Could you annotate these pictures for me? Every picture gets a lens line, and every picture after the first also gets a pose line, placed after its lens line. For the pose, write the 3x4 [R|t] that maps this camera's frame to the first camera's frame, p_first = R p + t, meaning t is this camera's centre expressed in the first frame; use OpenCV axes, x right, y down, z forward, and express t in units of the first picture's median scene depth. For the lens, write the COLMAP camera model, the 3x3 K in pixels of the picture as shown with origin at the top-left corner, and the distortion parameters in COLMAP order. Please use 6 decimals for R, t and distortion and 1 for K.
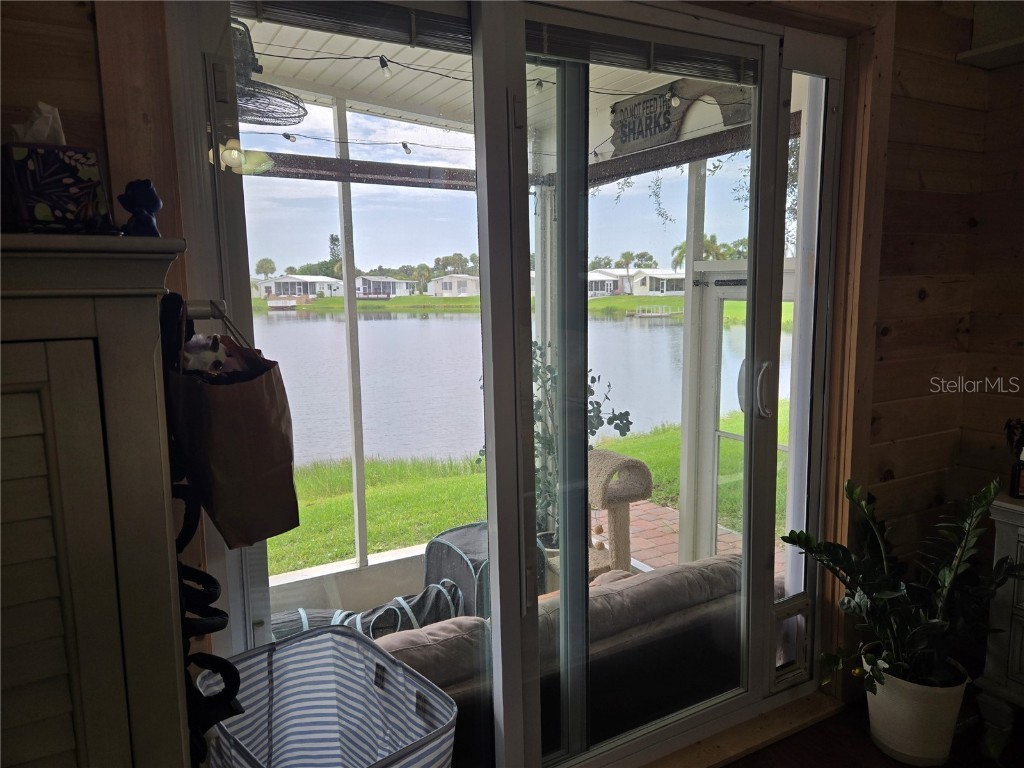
lens RADIAL K [[688.4, 0, 509.3], [0, 688.4, 376.9], [0, 0, 1]] dist [0.043238, -0.003283]
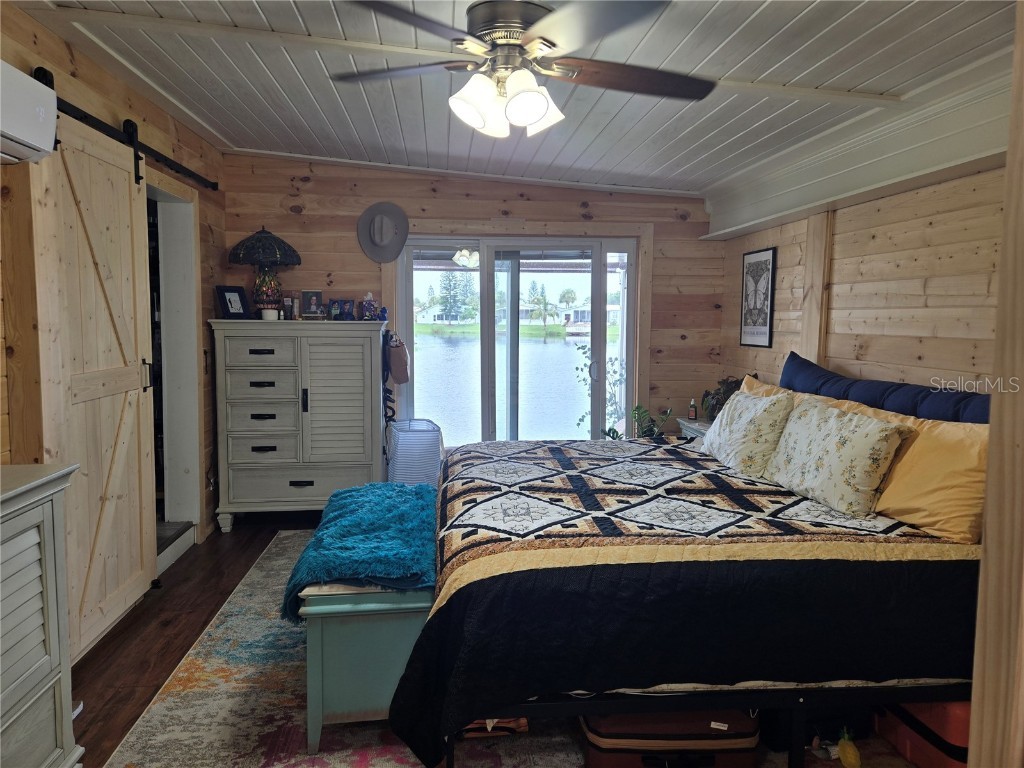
lens RADIAL K [[688.4, 0, 511.4], [0, 688.4, 385.2], [0, 0, 1]] dist [0.043238, -0.003283]
pose [[0.910001, 0.062880, -0.409810, 1.026055], [-0.074692, 0.997124, -0.012861, 0.116970], [0.407822, 0.042313, 0.912080, -1.349395]]
